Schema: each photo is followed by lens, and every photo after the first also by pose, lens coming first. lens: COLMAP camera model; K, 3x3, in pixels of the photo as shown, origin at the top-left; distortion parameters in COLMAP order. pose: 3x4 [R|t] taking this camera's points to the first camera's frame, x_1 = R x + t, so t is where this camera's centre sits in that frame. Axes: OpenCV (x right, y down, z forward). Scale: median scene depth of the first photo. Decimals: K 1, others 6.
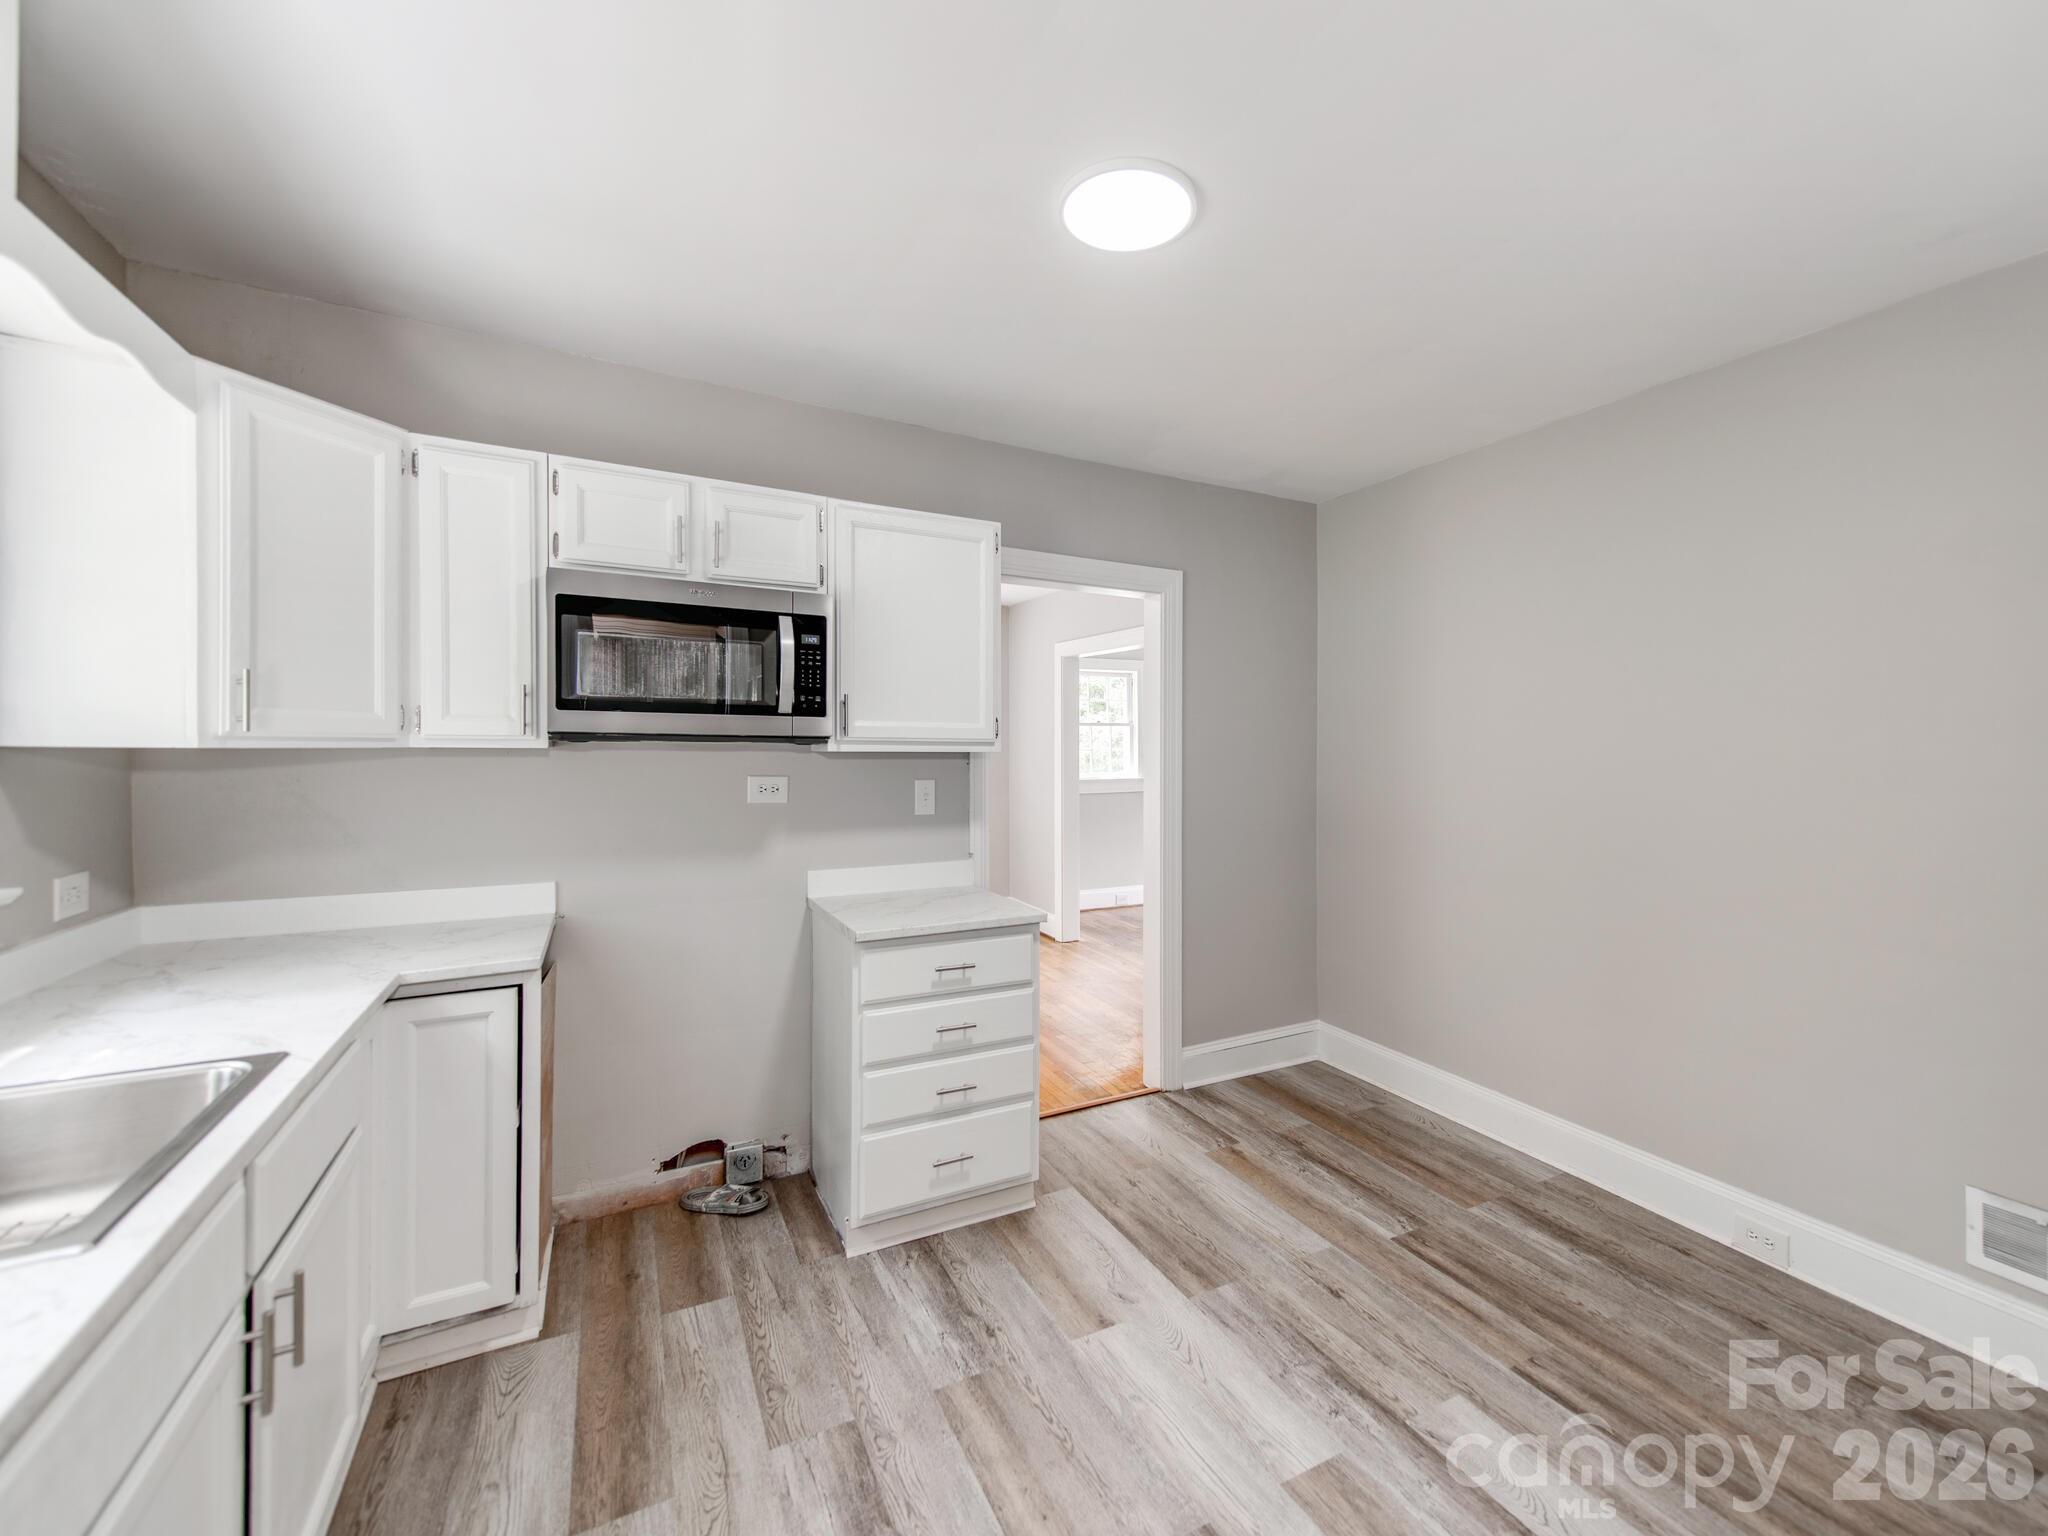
lens RADIAL K [[882.5, 0, 1092.3], [0, 882.5, 751.2], [0, 0, 1]] dist [0.020328, -0.000016]
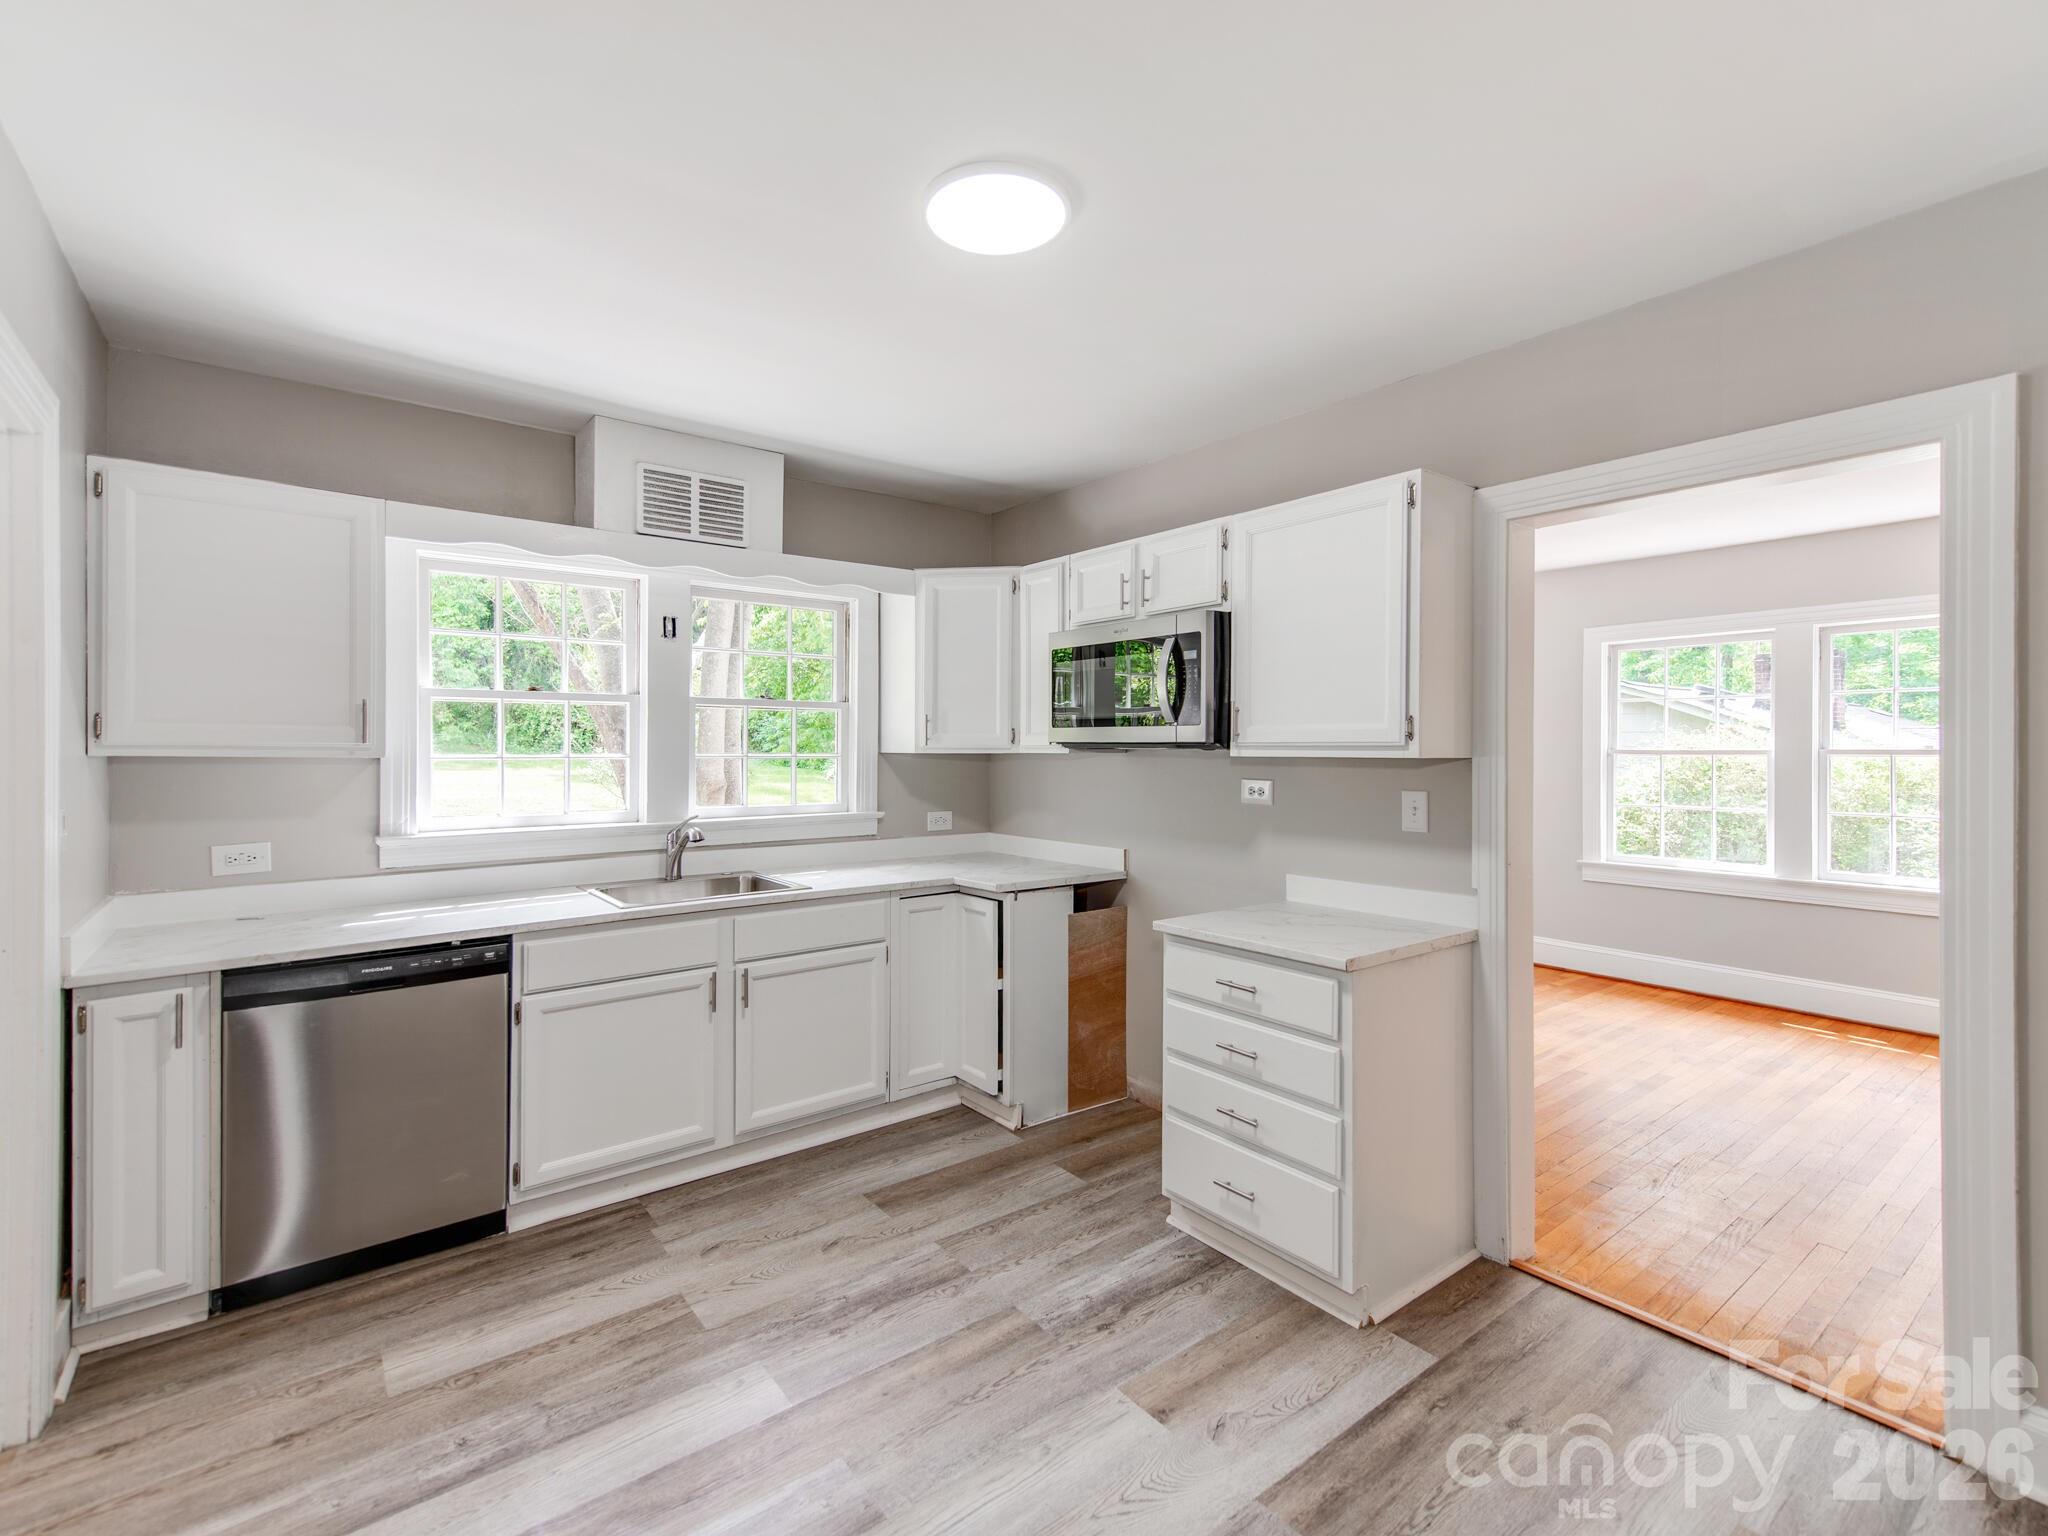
lens RADIAL K [[854.5, 0, 1006.5], [0, 854.5, 747.1], [0, 0, 1]] dist [0.035860, -0.008842]
pose [[0.174777, -0.005408, -0.984593, 0.756608], [-0.001639, 0.999982, -0.005783, -0.005580], [0.984607, 0.002625, 0.174765, 0.637250]]
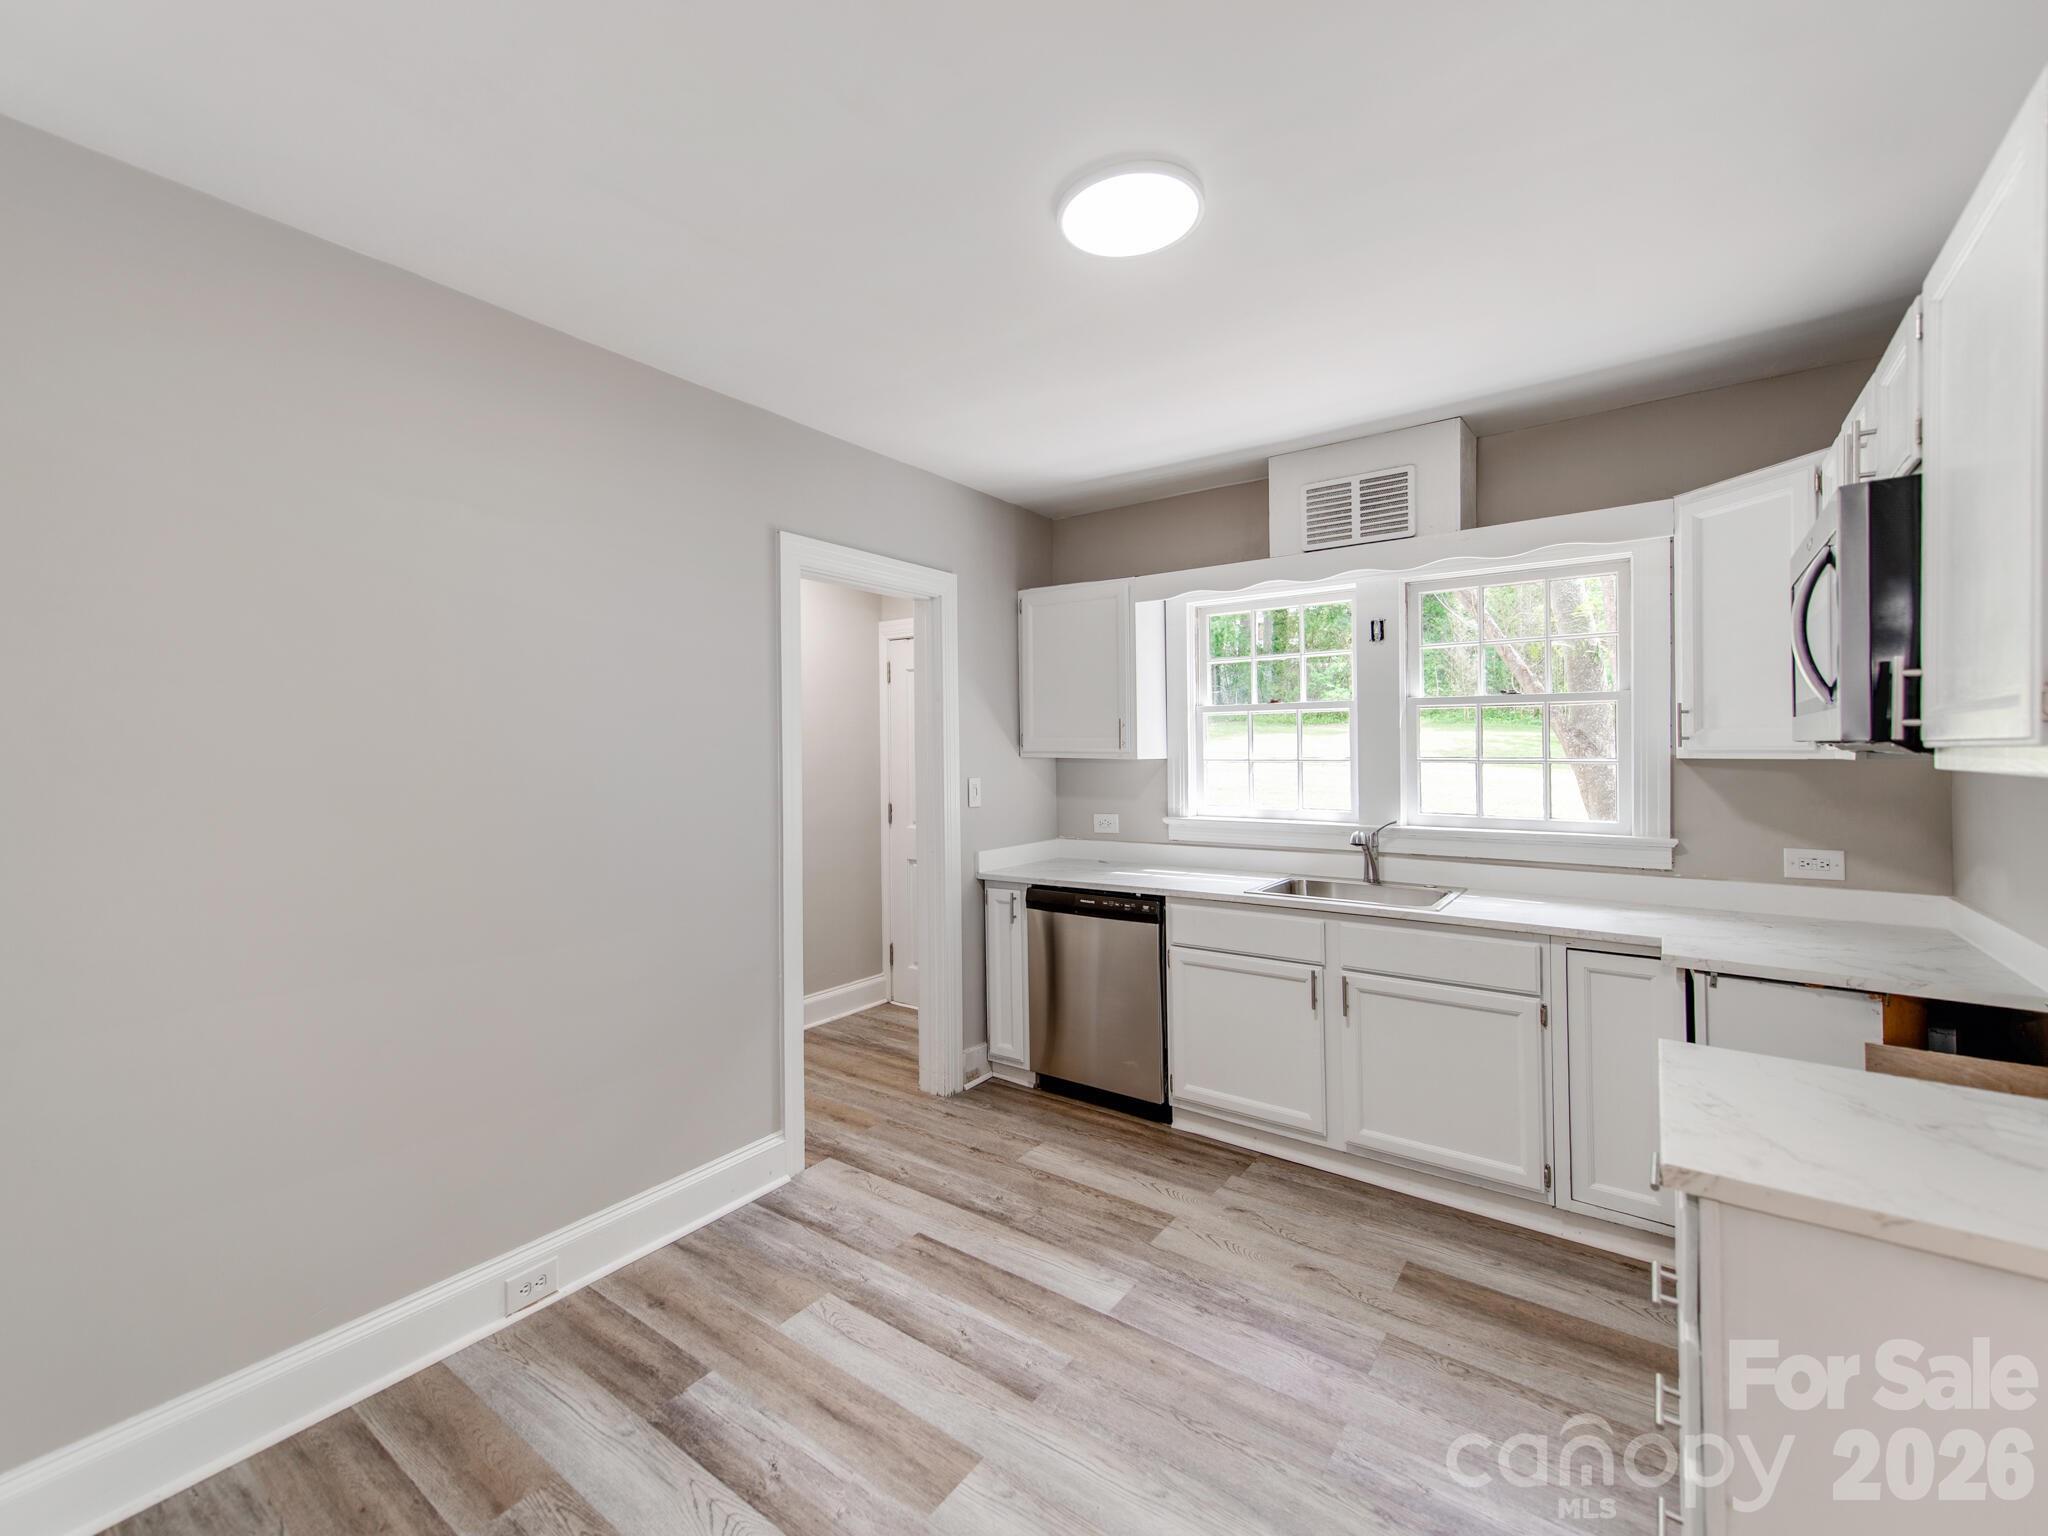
lens RADIAL K [[893.7, 0, 1019.0], [0, 893.7, 756.1], [0, 0, 1]] dist [0.018338, -0.000492]
pose [[-0.878432, 0.000728, -0.477867, 0.490823], [-0.001352, 0.999991, 0.004009, -0.008806], [0.477866, 0.004167, -0.878423, 1.349301]]
